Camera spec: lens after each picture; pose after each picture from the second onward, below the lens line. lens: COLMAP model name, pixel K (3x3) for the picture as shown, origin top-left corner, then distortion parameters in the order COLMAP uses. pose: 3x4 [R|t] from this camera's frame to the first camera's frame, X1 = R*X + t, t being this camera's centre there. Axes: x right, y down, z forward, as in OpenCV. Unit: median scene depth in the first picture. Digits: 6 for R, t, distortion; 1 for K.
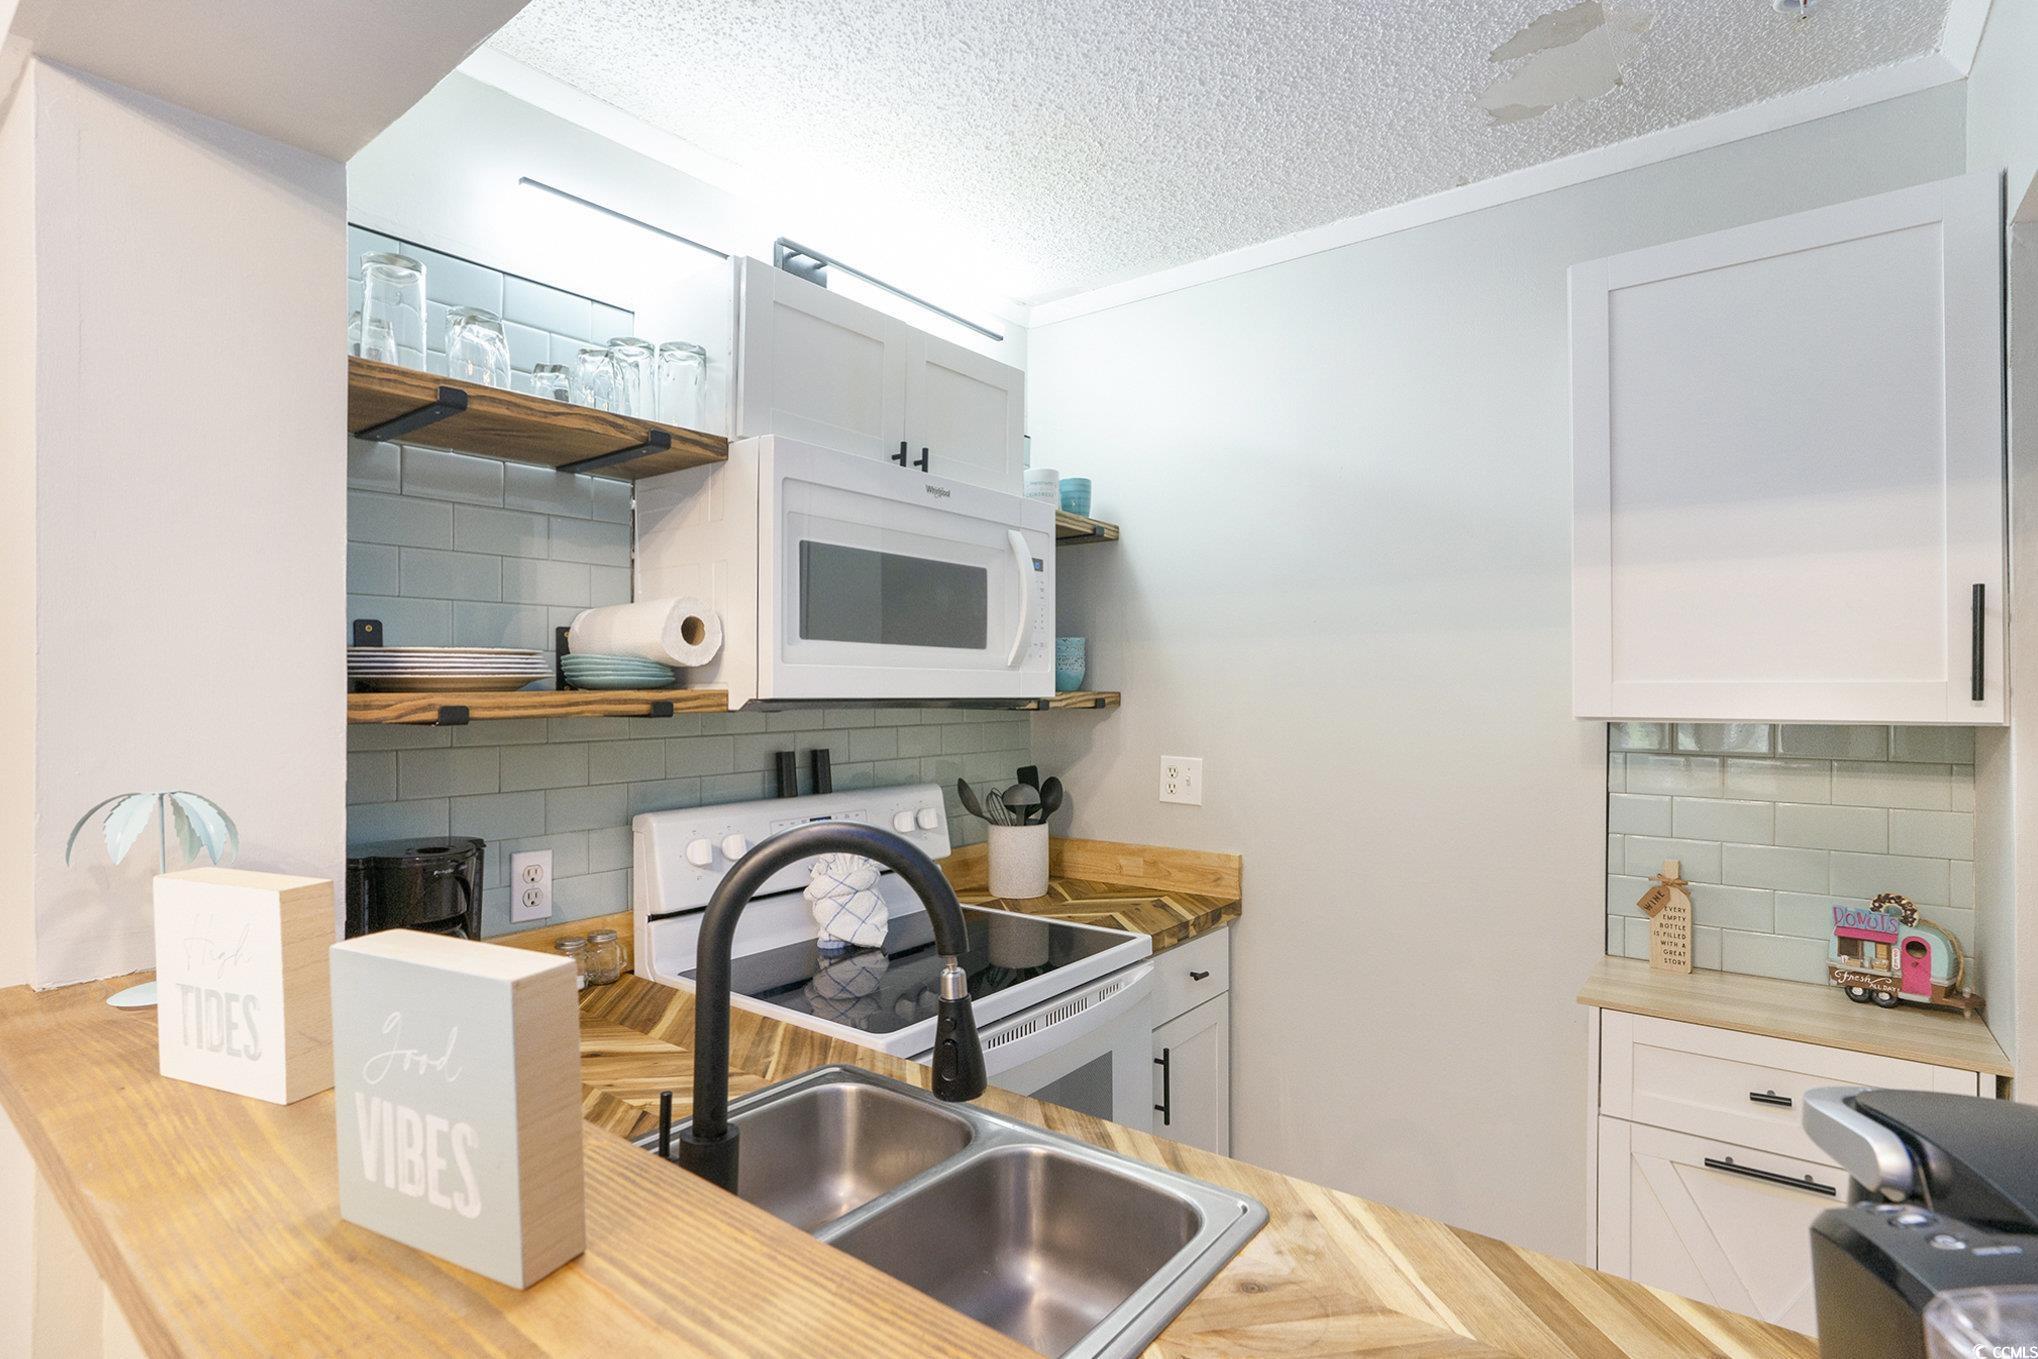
lens RADIAL K [[1014.8, 0, 1017.7], [0, 1014.8, 663.2], [0, 0, 1]] dist [-0.026047, 0.000251]
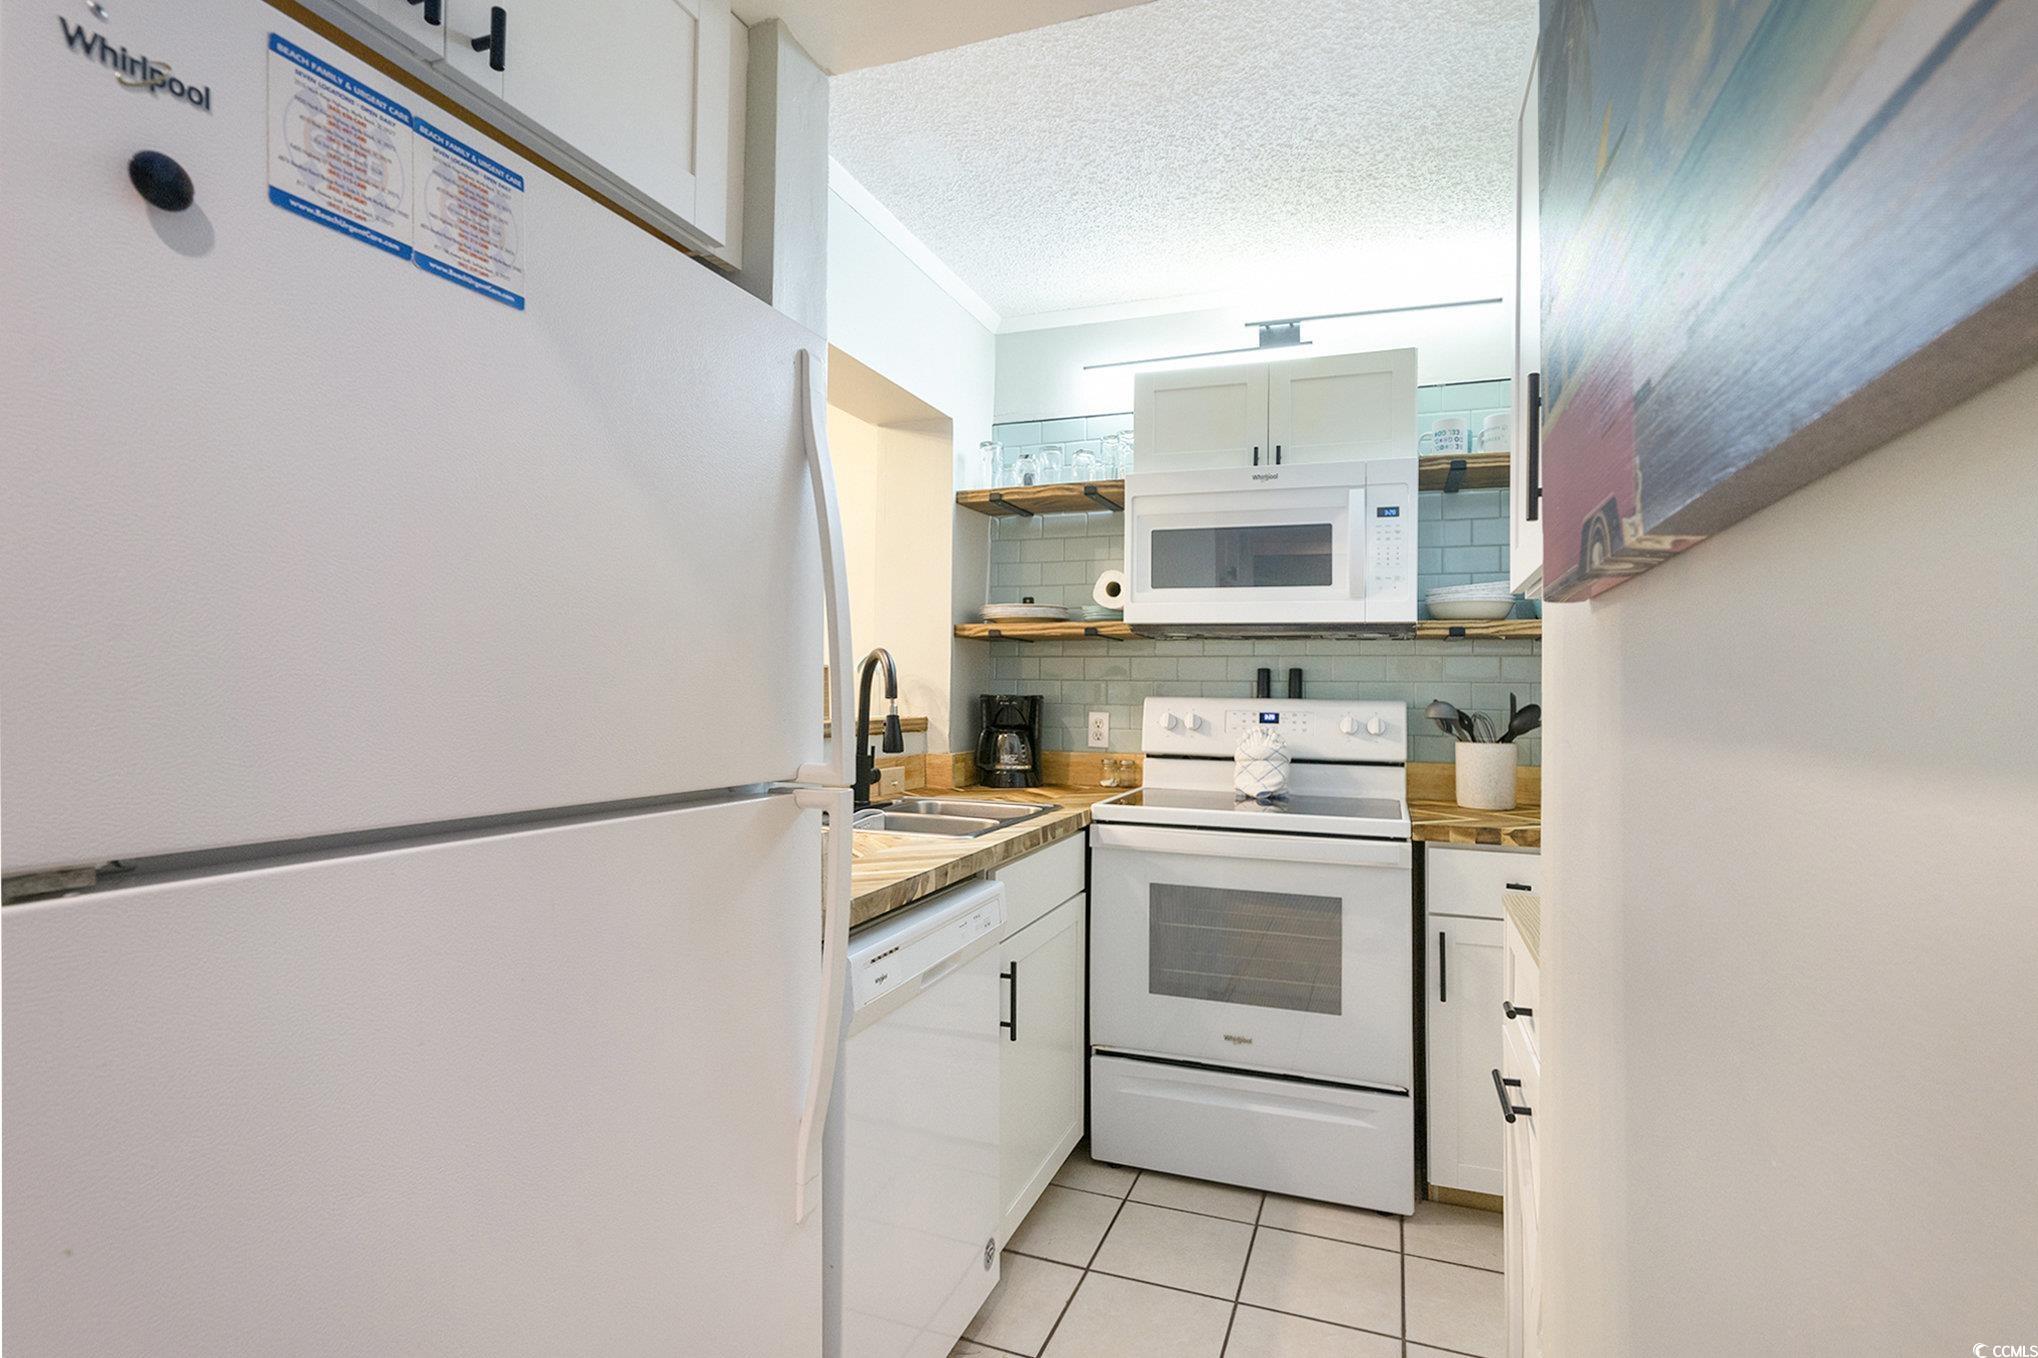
lens RADIAL K [[1014.8, 0, 1017.7], [0, 1014.8, 662.7], [0, 0, 1]] dist [-0.026047, 0.000251]
pose [[0.292004, -0.020987, -0.956187, 1.342999], [0.012185, 0.999760, -0.018222, 0.128377], [0.956339, -0.006330, 0.292190, 0.292184]]
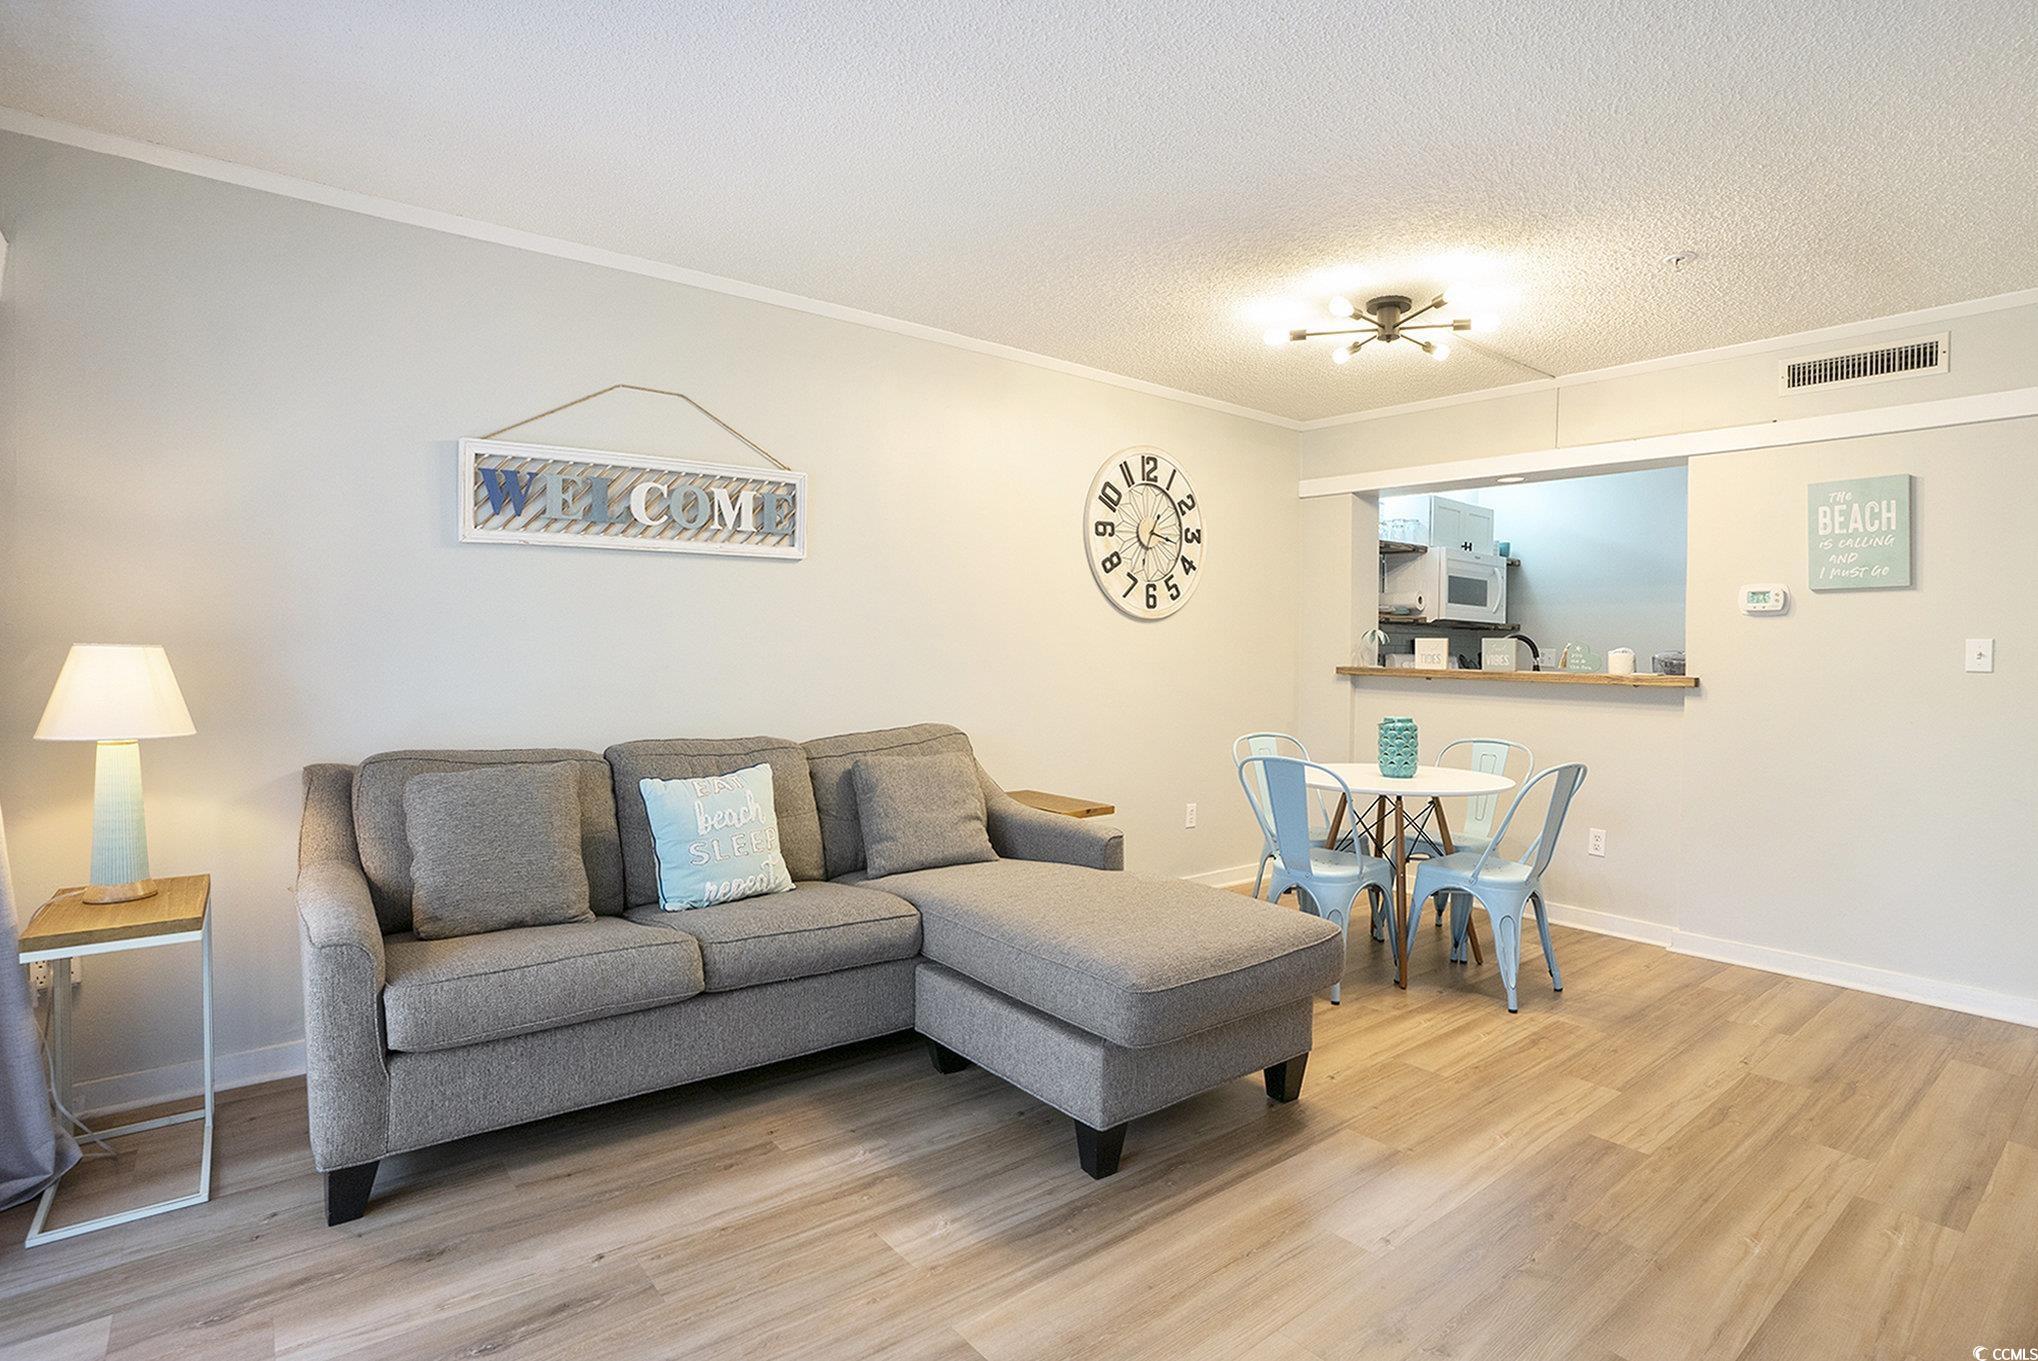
lens RADIAL K [[1014.8, 0, 1017.7], [0, 1014.8, 664.2], [0, 0, 1]] dist [-0.026047, 0.000251]
pose [[0.976043, 0.022455, -0.216414, -0.946794], [-0.012645, 0.998833, 0.046605, 0.047863], [0.217208, -0.042752, 0.975189, -2.911600]]
